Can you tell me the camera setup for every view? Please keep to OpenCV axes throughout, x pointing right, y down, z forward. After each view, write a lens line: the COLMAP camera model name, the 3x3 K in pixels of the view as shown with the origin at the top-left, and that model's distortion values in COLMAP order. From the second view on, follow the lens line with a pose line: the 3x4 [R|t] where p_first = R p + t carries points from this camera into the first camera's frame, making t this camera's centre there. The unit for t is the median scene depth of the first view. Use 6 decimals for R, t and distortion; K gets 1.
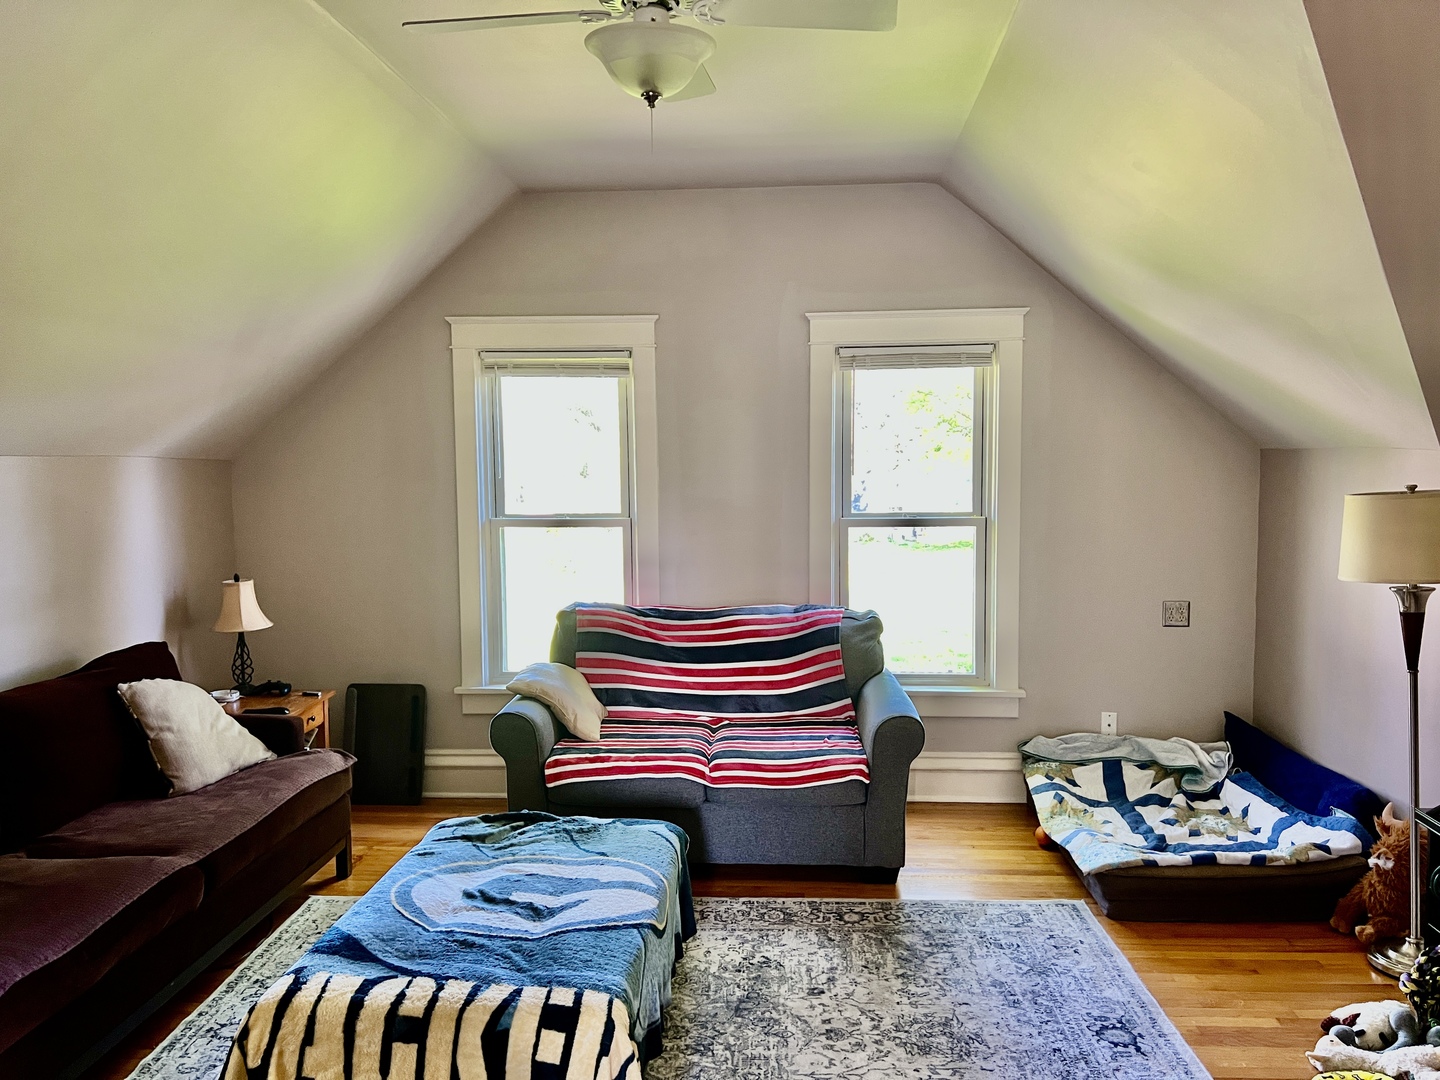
lens RADIAL K [[1095.4, 0, 720.0], [0, 1095.4, 540.0], [0, 0, 1]] dist [0.092360, -0.001214]
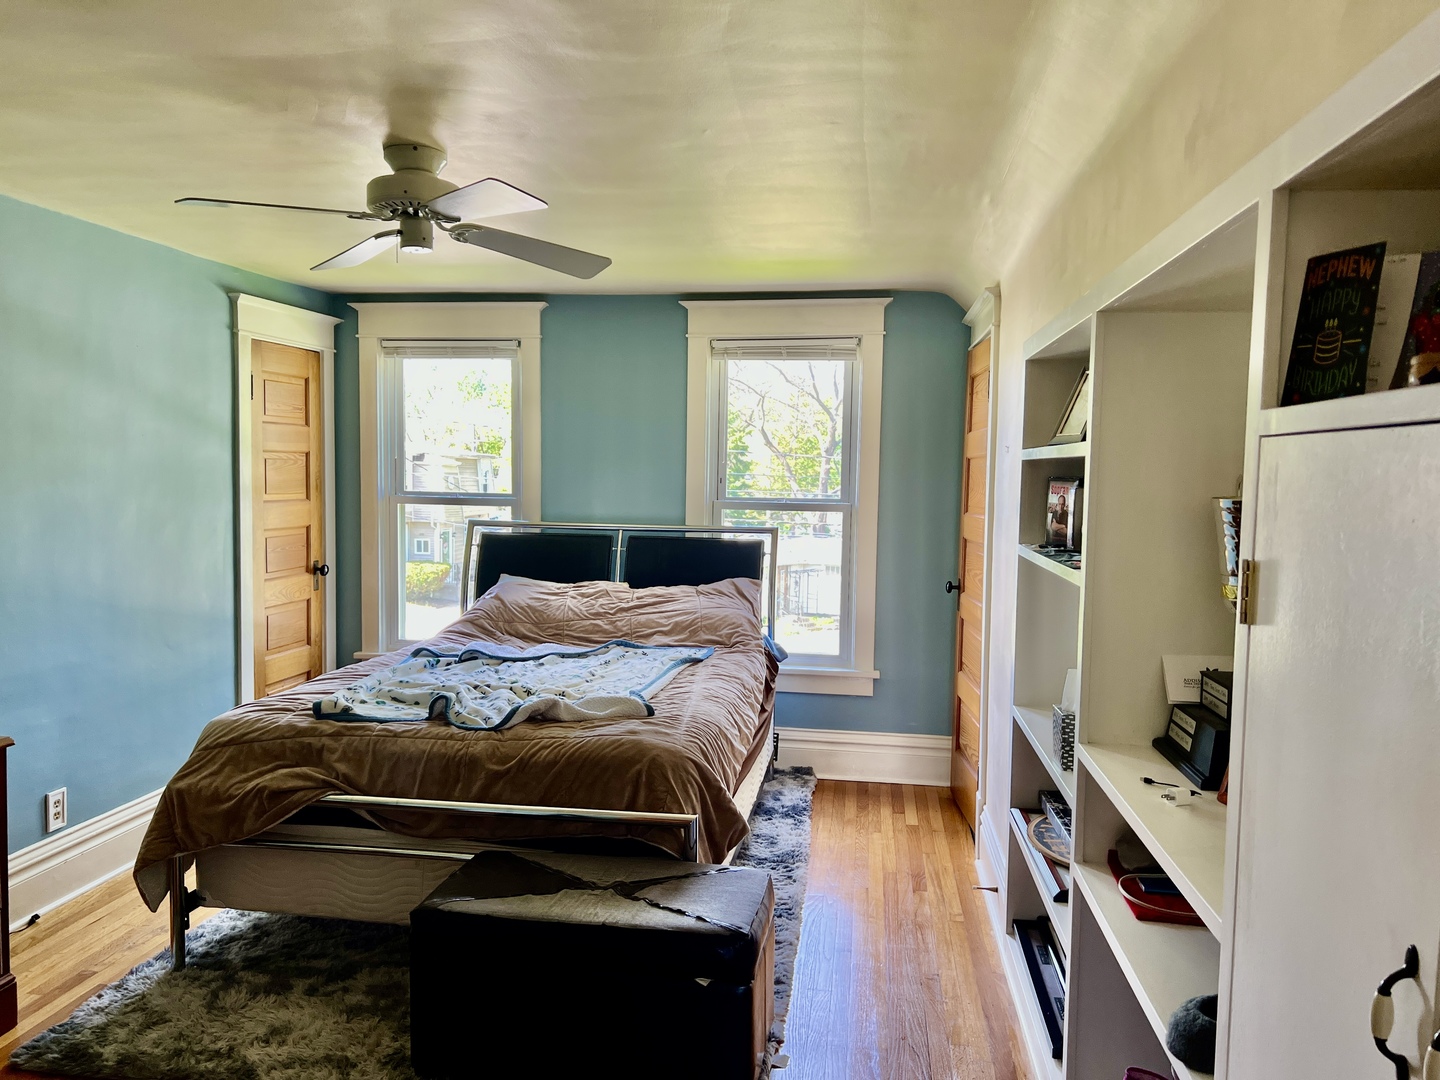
lens RADIAL K [[1095.4, 0, 720.0], [0, 1095.4, 540.0], [0, 0, 1]] dist [0.092360, -0.001214]
pose [[0.996521, 0.027435, -0.078692, 0.213661], [-0.026688, 0.999588, 0.010541, 0.005377], [0.078949, -0.008404, 0.996843, -0.048470]]
